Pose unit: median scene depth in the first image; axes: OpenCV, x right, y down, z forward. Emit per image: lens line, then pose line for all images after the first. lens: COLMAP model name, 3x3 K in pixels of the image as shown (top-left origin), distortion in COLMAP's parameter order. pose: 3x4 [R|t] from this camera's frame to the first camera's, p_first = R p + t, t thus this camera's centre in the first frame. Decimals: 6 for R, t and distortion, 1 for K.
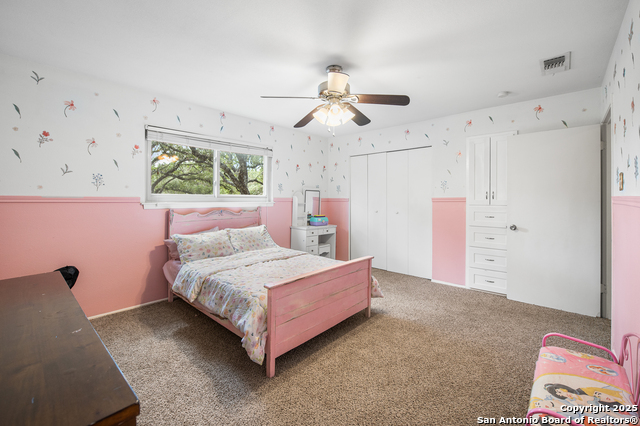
lens RADIAL K [[268.4, 0, 322.0], [0, 268.4, 197.8], [0, 0, 1]] dist [-0.008774, -0.000463]
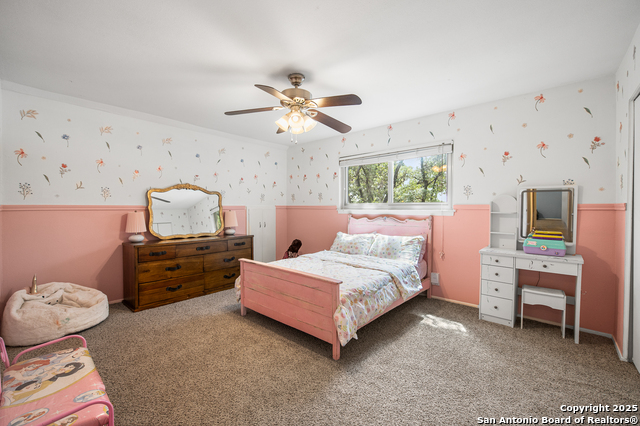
lens RADIAL K [[268.4, 0, 315.3], [0, 268.4, 210.6], [0, 0, 1]] dist [-0.008774, -0.000463]
pose [[-0.000917, 0.007101, -0.999974, 0.863240], [0.005053, 0.999962, 0.007096, 0.013919], [0.999987, -0.005046, -0.000953, 0.871512]]
